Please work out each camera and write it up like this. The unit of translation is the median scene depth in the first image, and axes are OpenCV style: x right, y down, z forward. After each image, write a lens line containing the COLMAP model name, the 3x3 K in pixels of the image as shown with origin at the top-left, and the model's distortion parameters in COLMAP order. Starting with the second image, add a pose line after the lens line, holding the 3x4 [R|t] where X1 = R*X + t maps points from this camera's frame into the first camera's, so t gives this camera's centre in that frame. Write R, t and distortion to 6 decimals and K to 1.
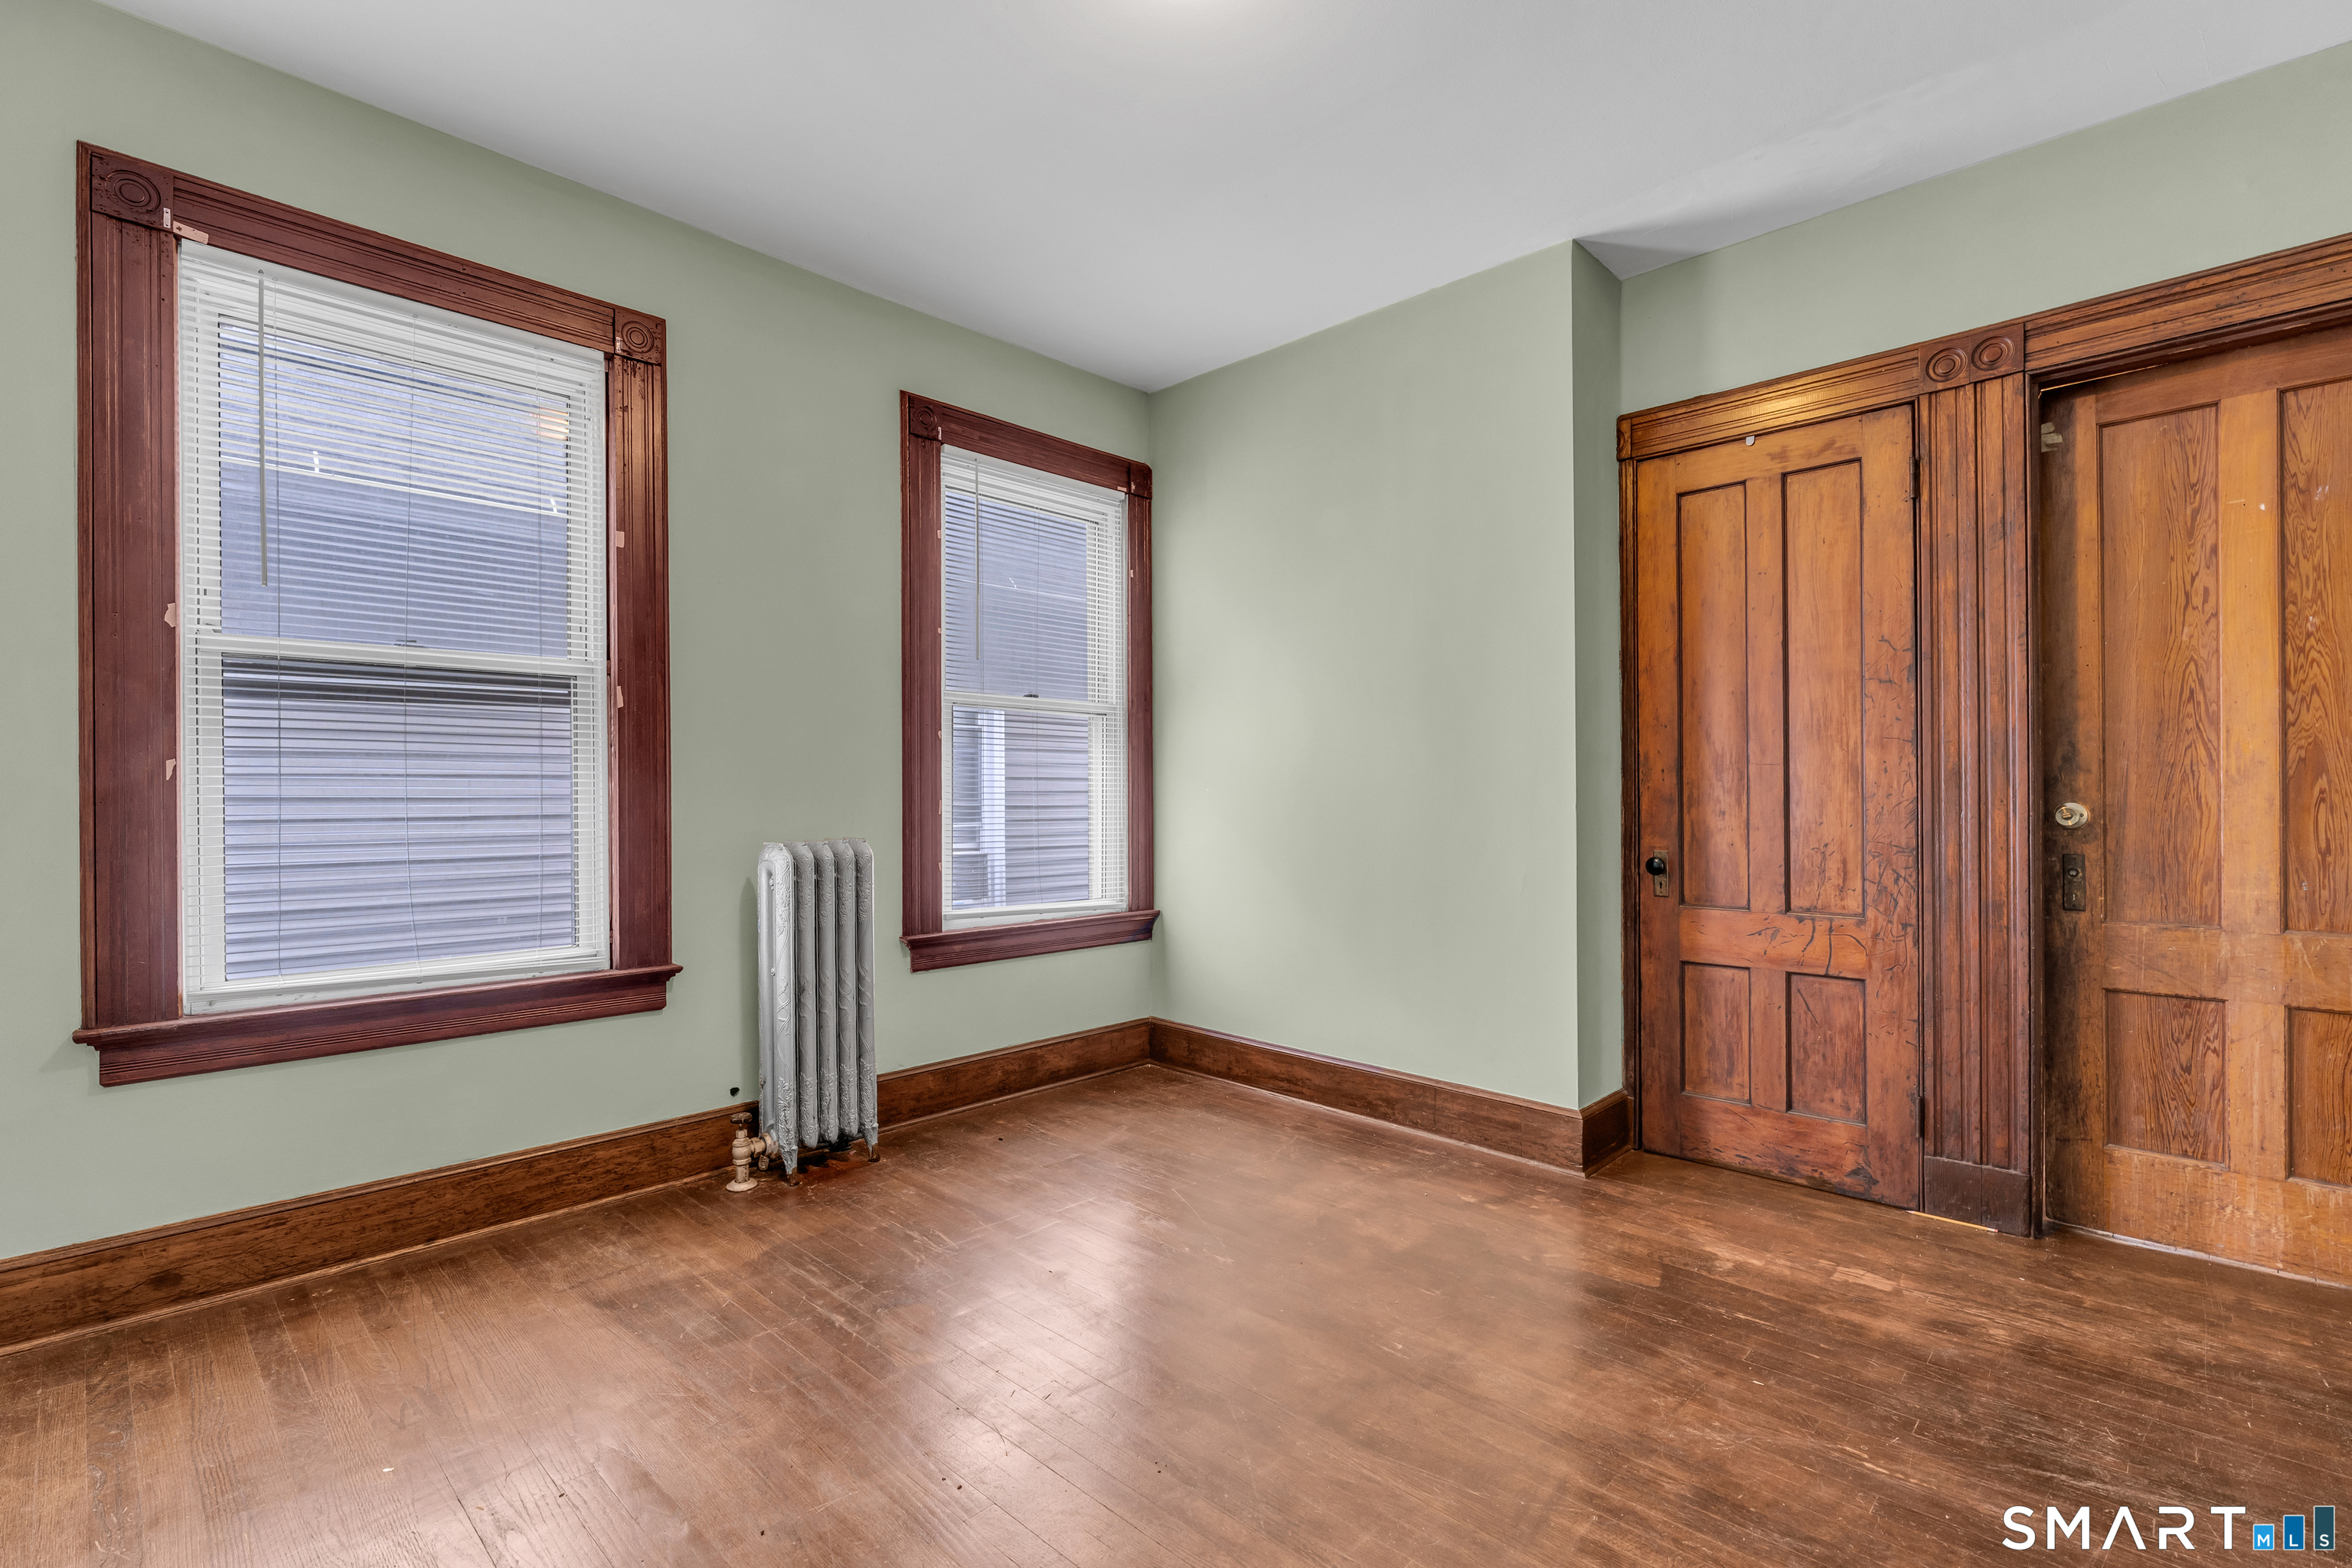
lens RADIAL K [[1044.0, 0, 1247.1], [0, 1044.0, 793.6], [0, 0, 1]] dist [0.000582, 0.000059]
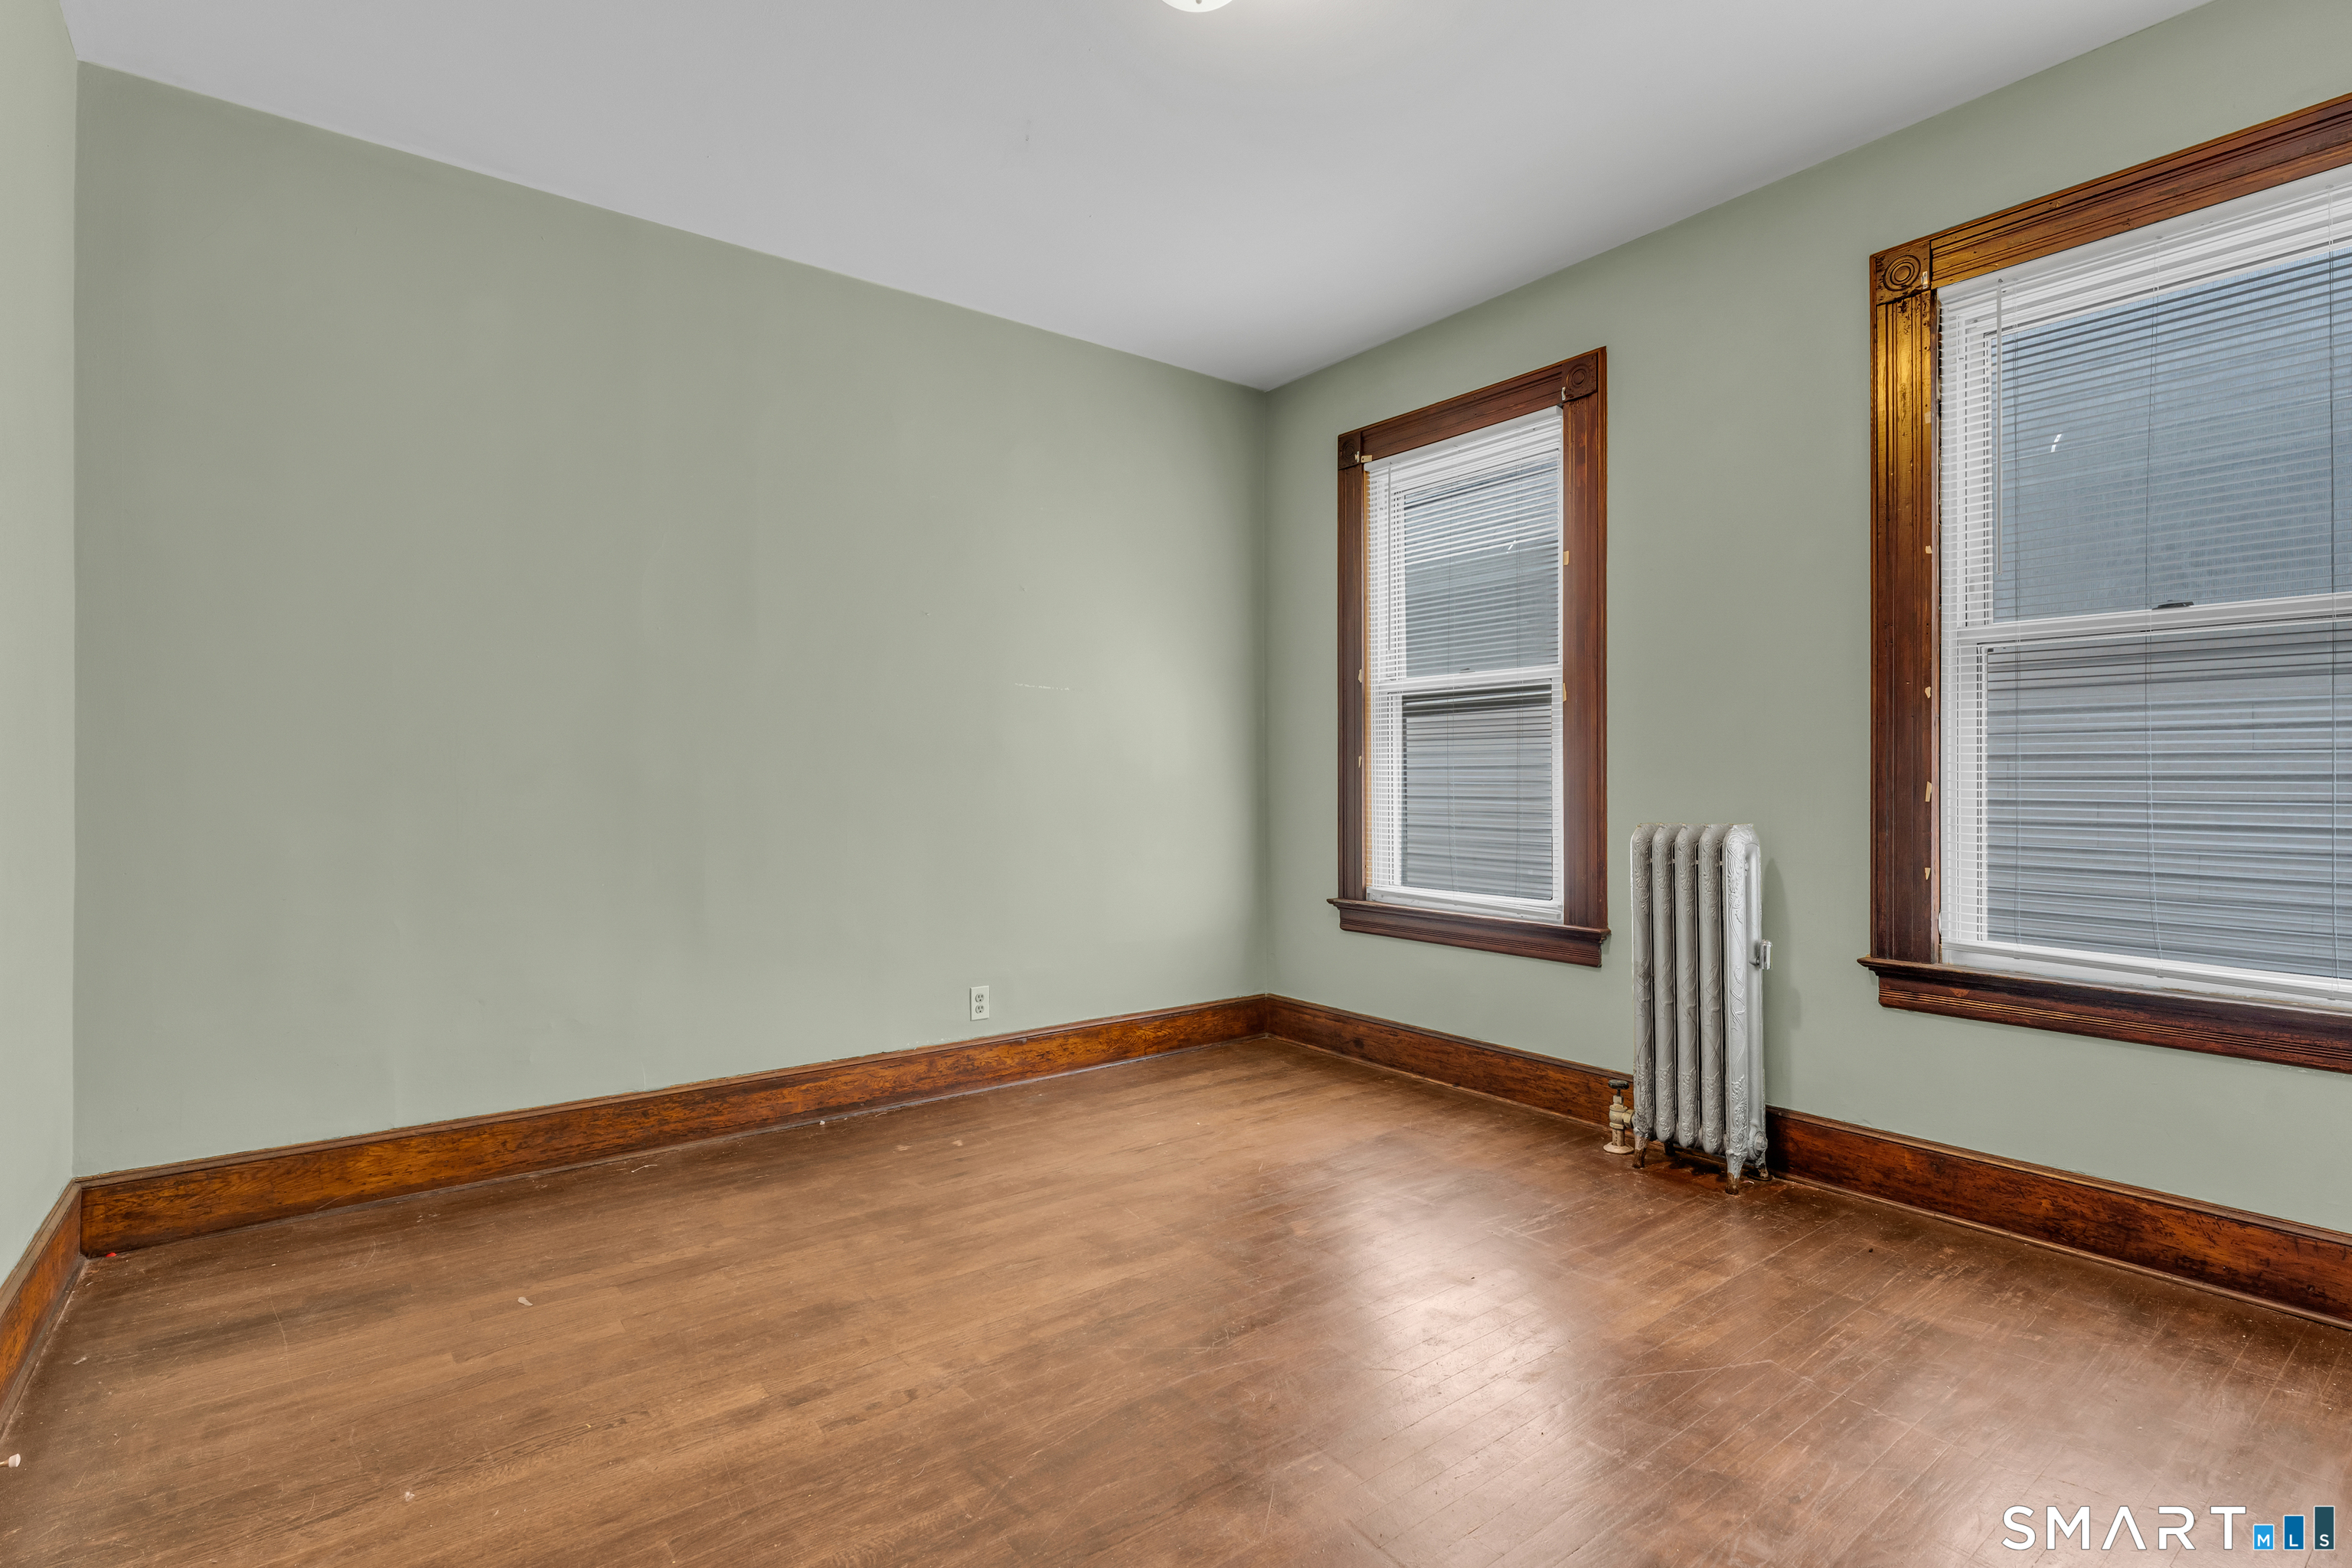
lens RADIAL K [[1124.6, 0, 1181.6], [0, 1124.6, 776.9], [0, 0, 1]] dist [0.001495, 0.000674]
pose [[-0.167562, 0.002757, -0.985858, 0.697703], [0.005090, 0.999985, 0.001932, -0.002325], [0.985848, -0.004694, -0.167573, 0.756271]]
